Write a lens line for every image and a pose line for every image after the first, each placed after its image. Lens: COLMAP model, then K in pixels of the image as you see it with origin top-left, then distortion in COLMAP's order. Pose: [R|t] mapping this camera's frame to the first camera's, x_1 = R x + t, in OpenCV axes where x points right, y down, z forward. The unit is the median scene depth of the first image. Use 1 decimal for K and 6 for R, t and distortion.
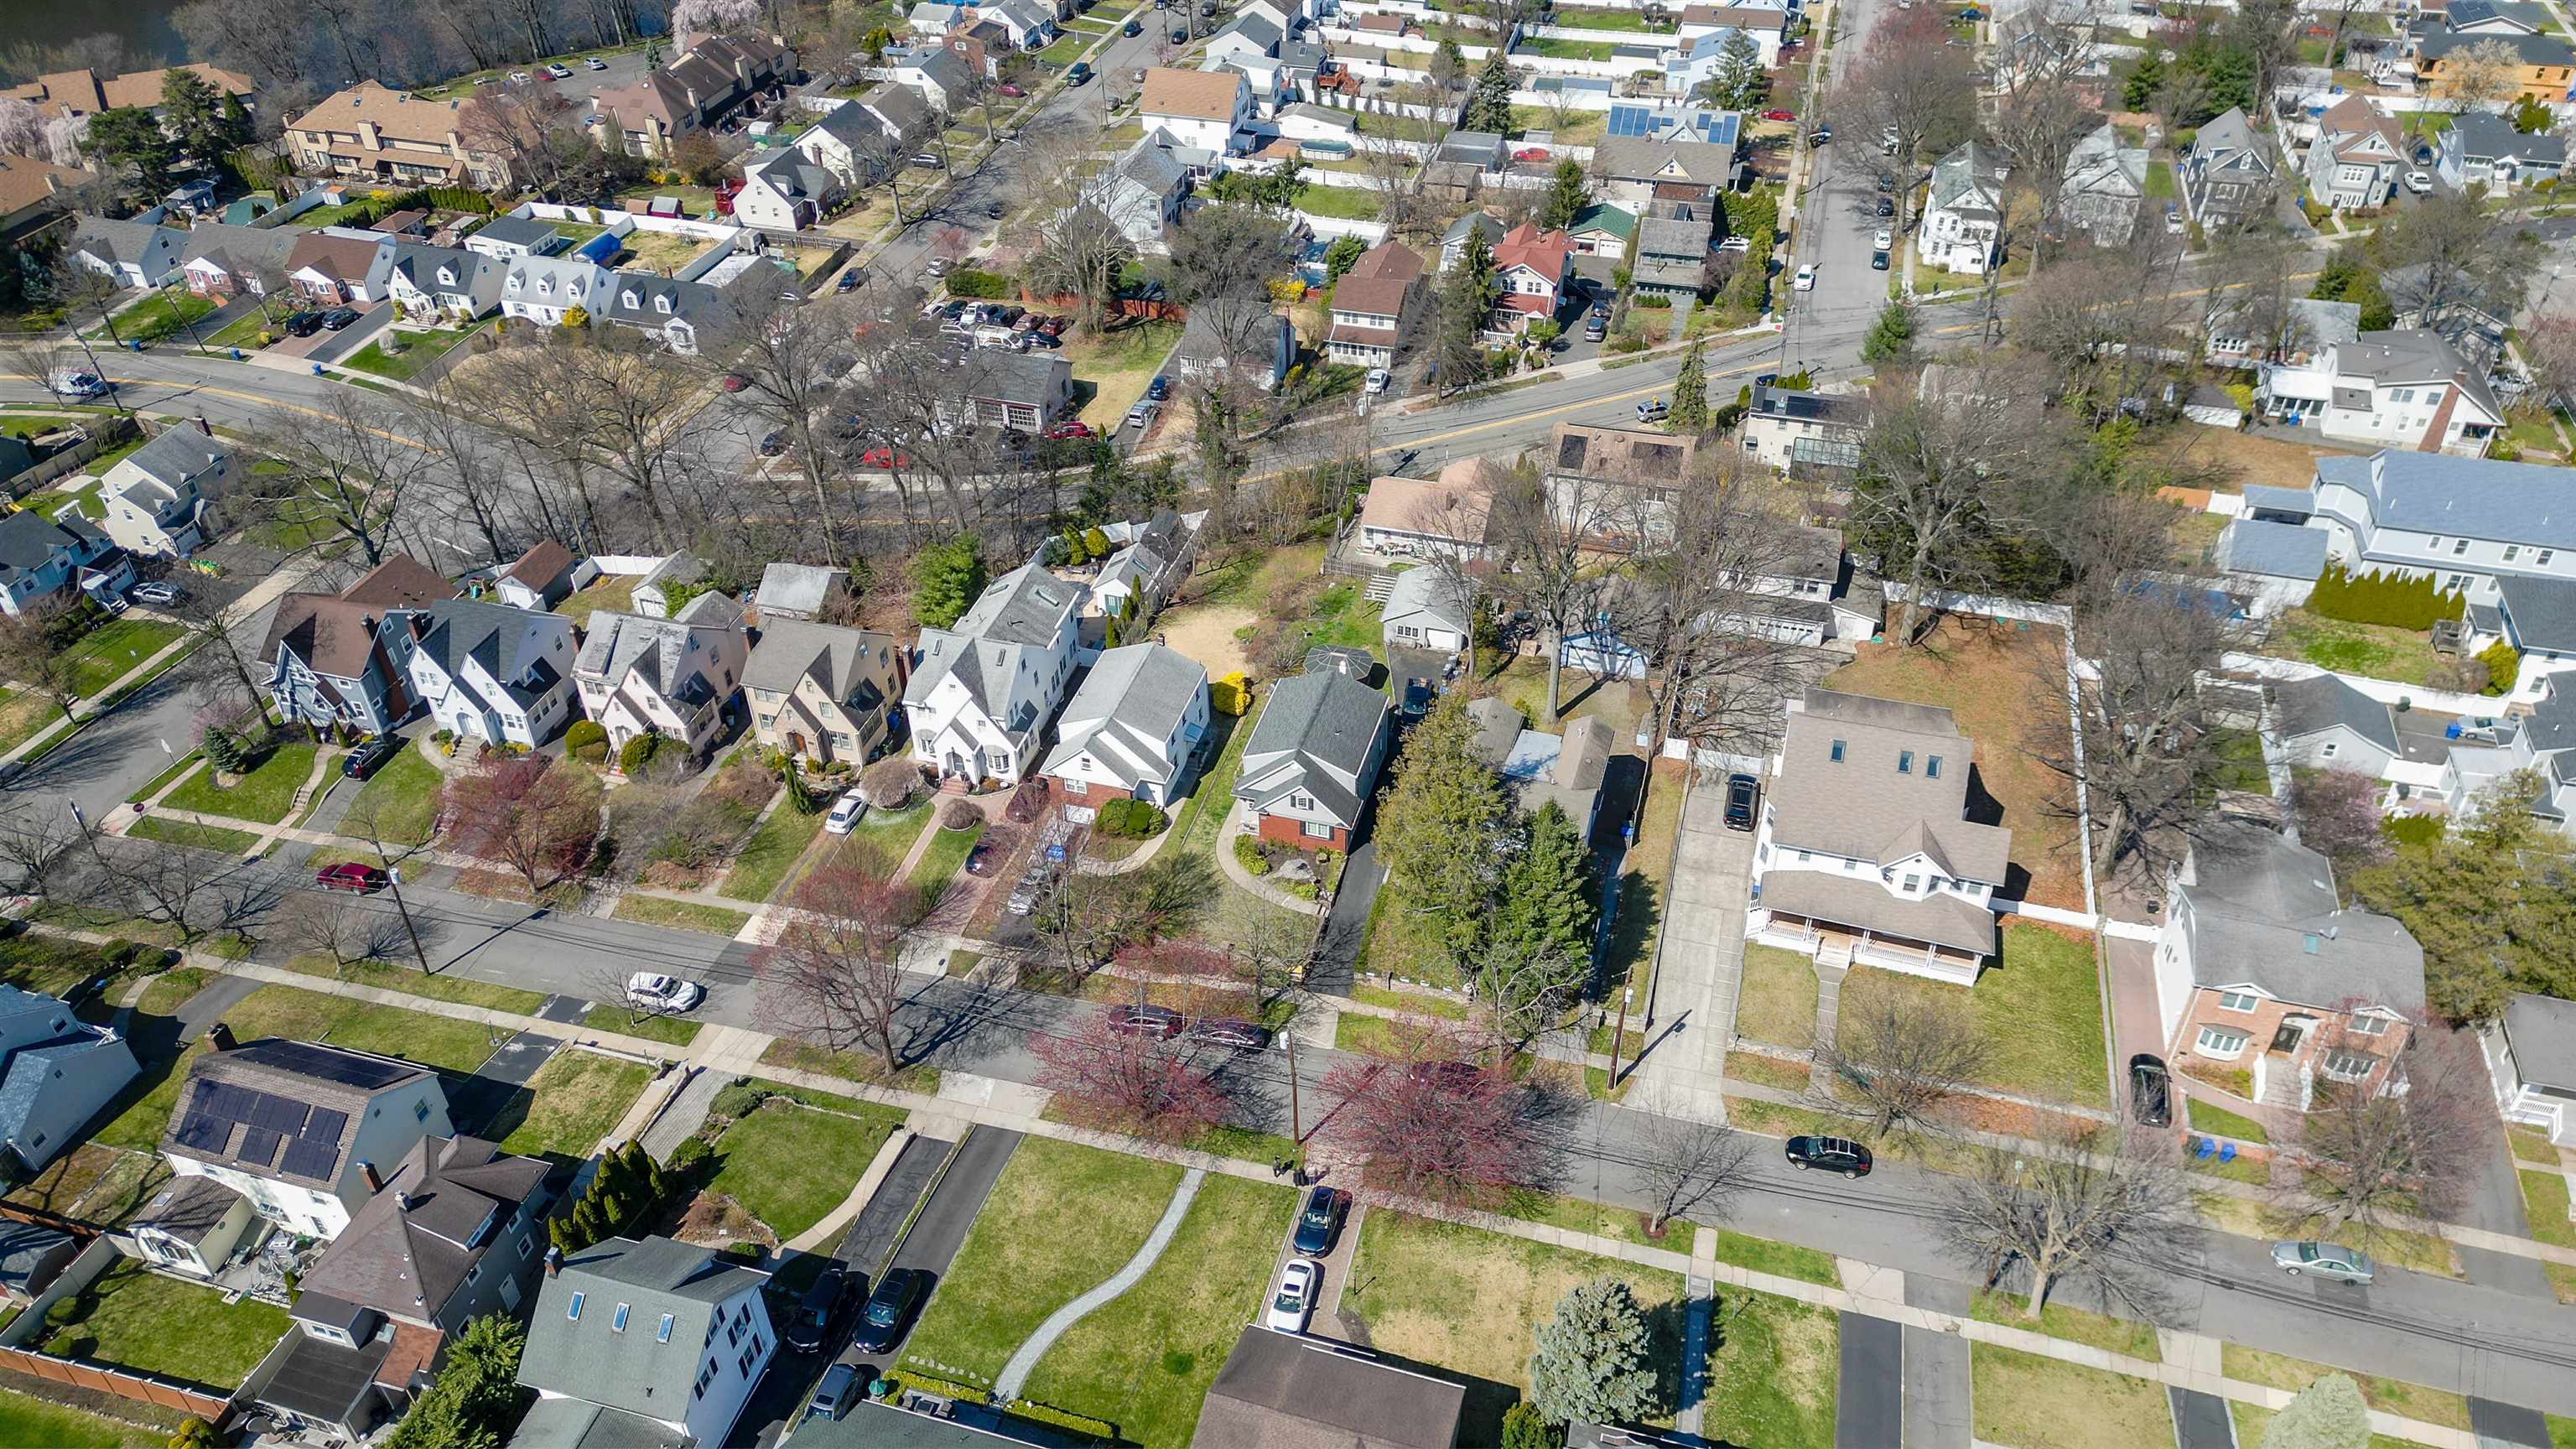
lens RADIAL K [[1802.2, 0, 1288.0], [0, 1802.2, 724.5], [0, 0, 1]] dist [0.091838, -0.091499]
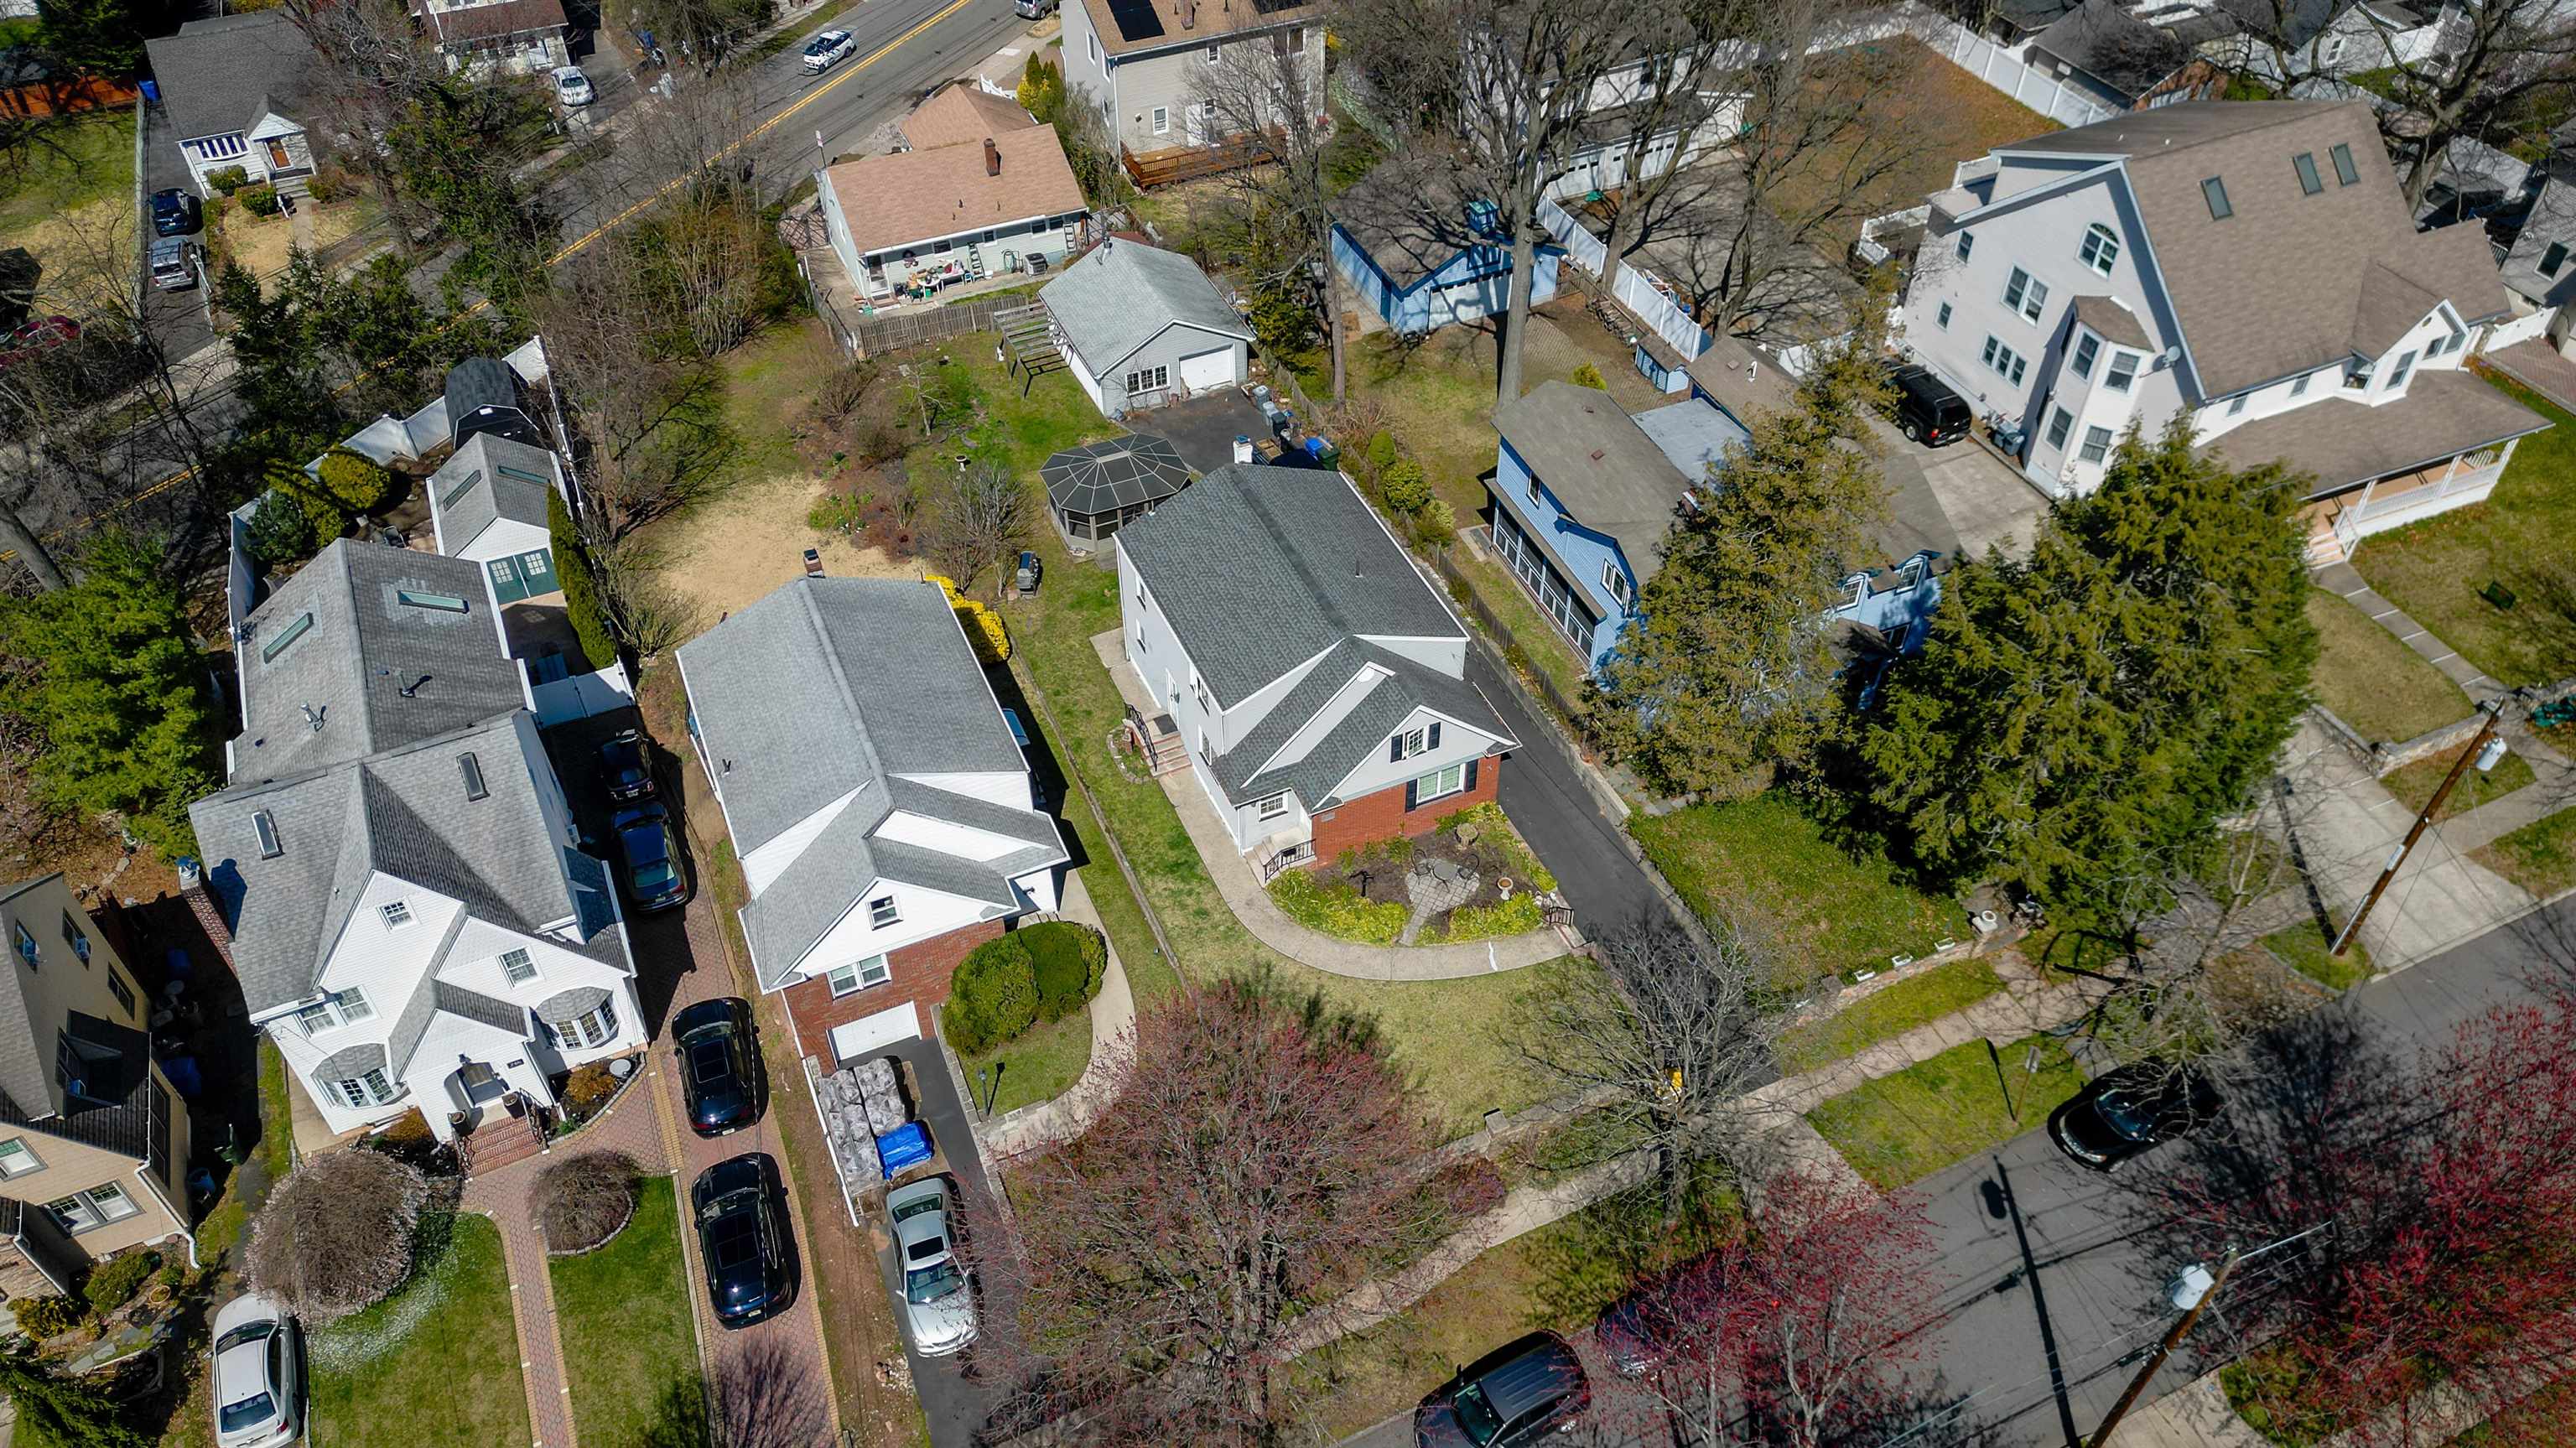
lens RADIAL K [[1802.1, 0, 1288.0], [0, 1802.1, 724.0], [0, 0, 1]] dist [0.091838, -0.091499]
pose [[0.762413, -0.442065, 0.472551, -0.180825], [0.395925, 0.896306, 0.199696, -0.049186], [-0.511829, 0.034844, 0.858380, 0.527438]]
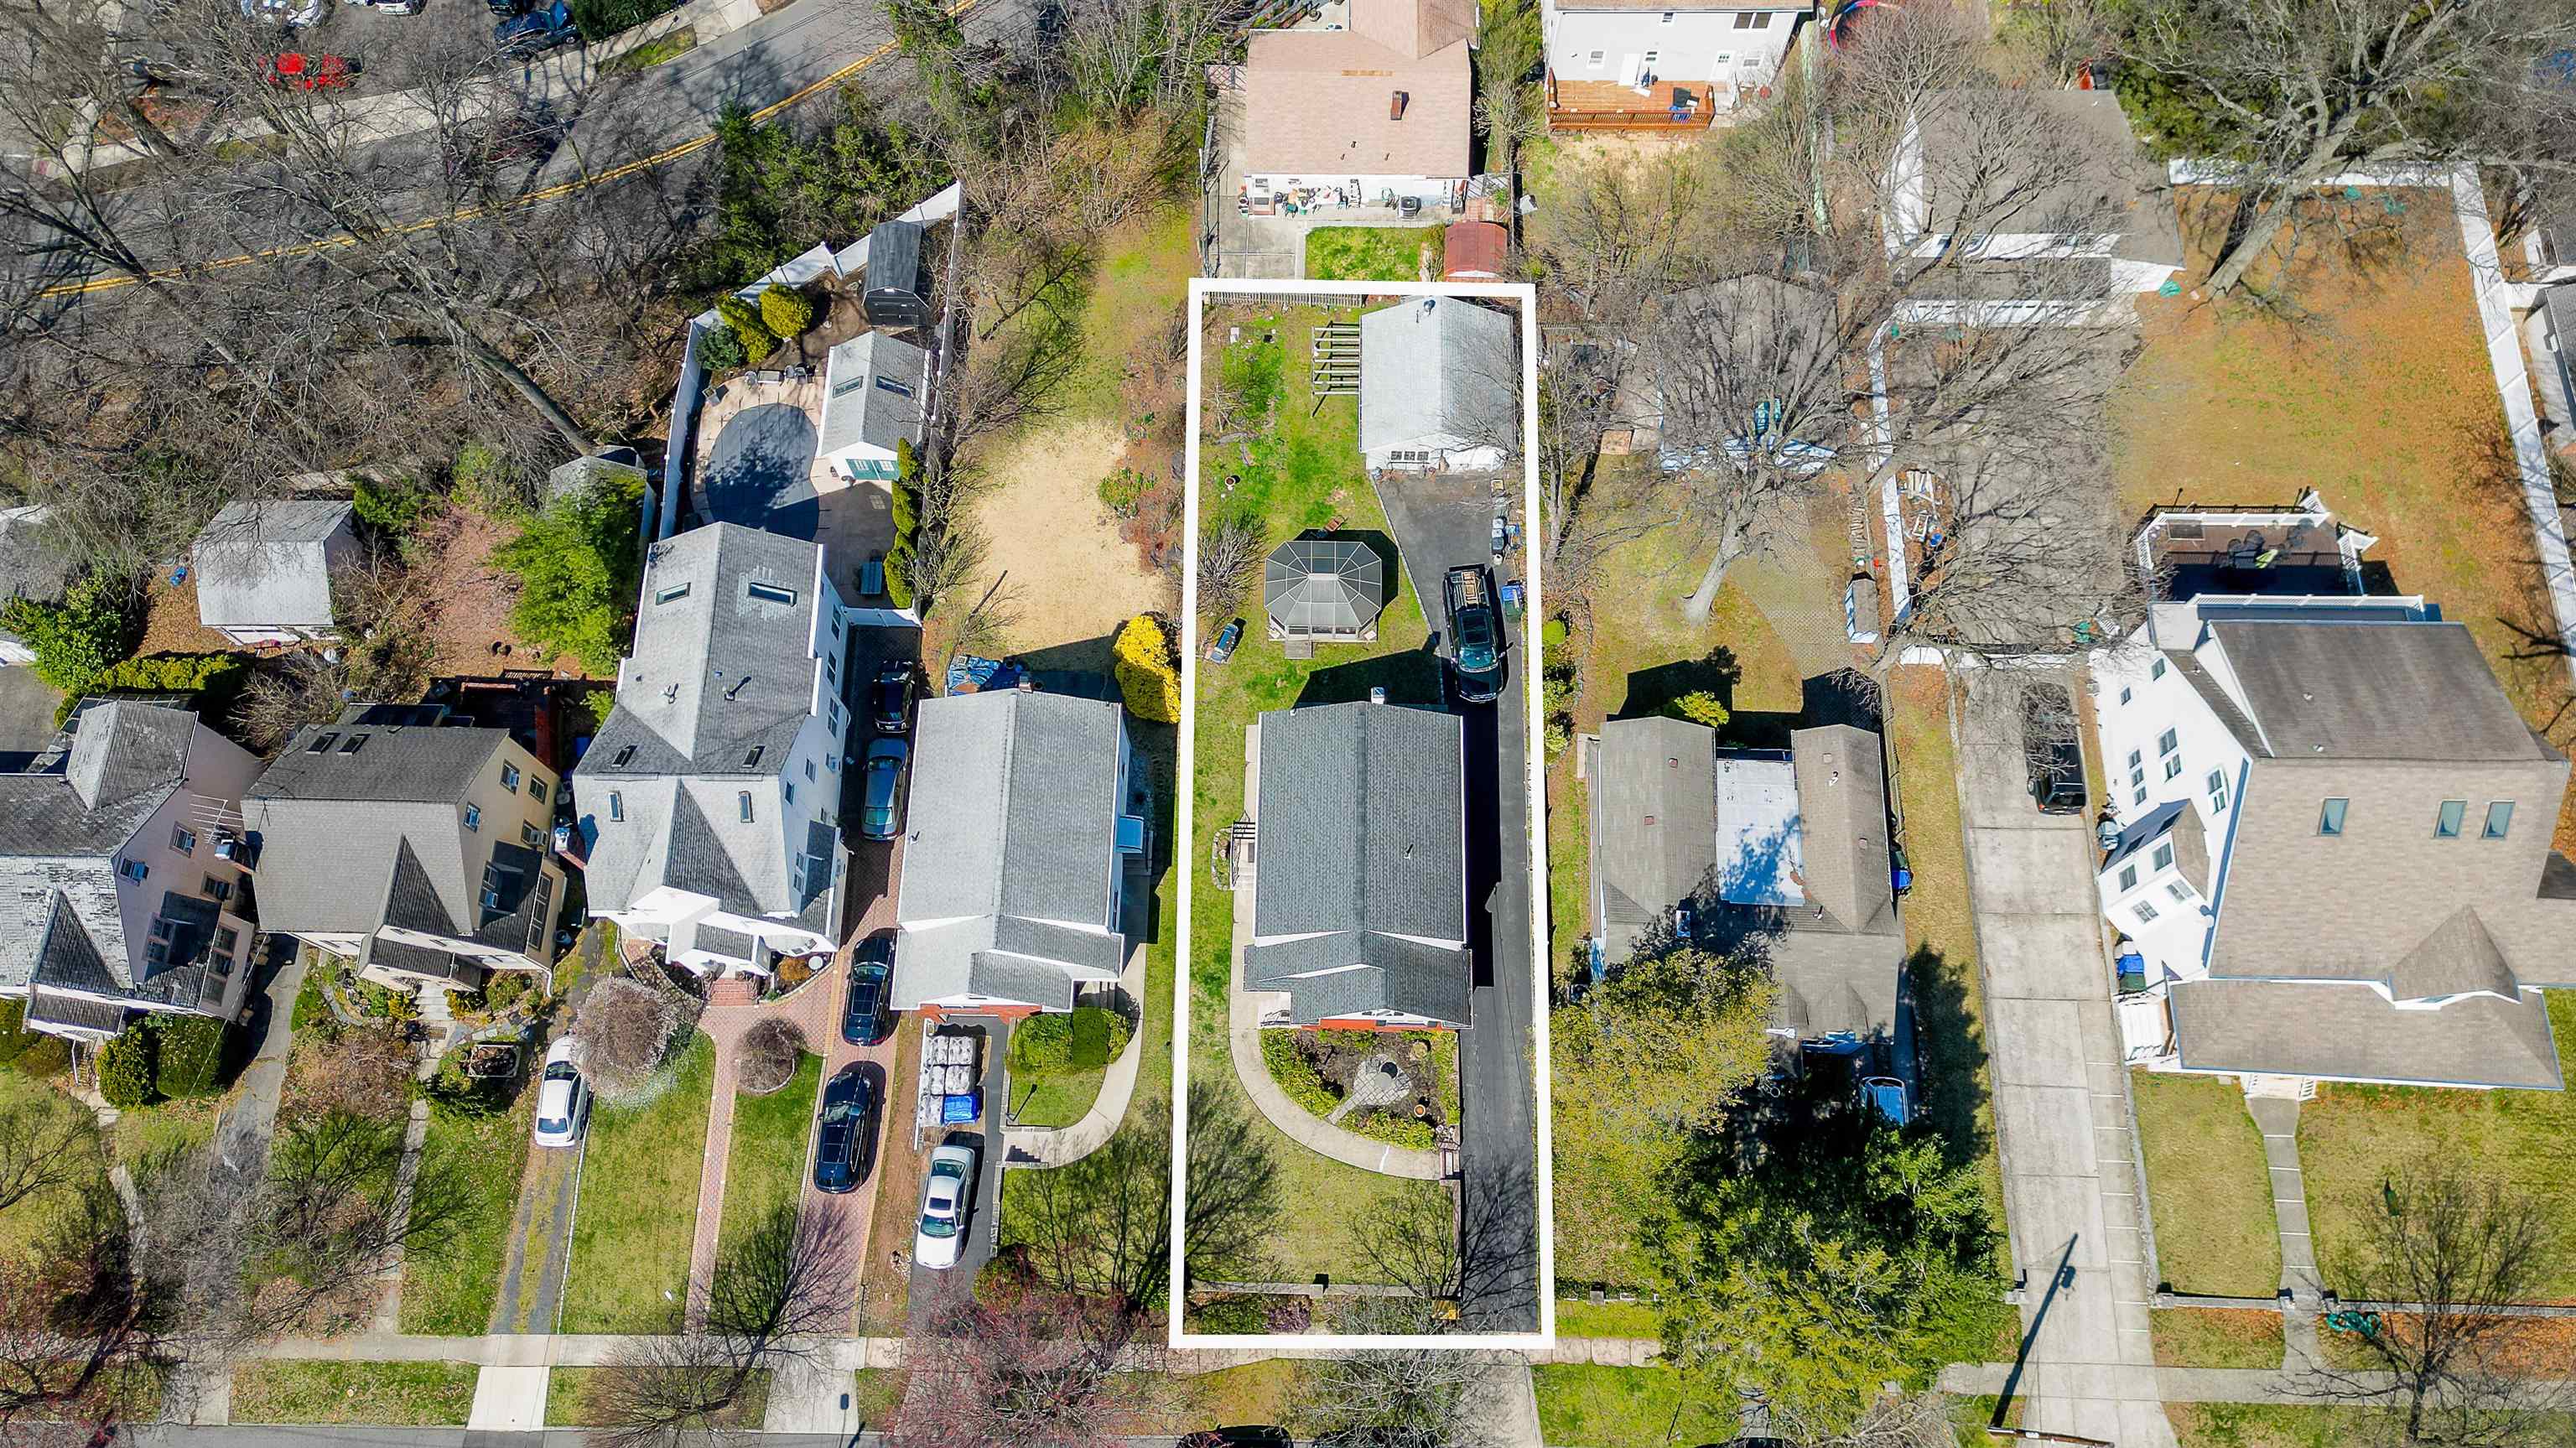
lens RADIAL K [[1802.1, 0, 1288.0], [0, 1802.1, 724.0], [0, 0, 1]] dist [0.091838, -0.091499]
pose [[0.965427, -0.243542, 0.092937, -0.042737], [0.159778, 0.834569, 0.527225, -0.279991], [-0.205964, -0.494148, 0.844628, 0.466545]]
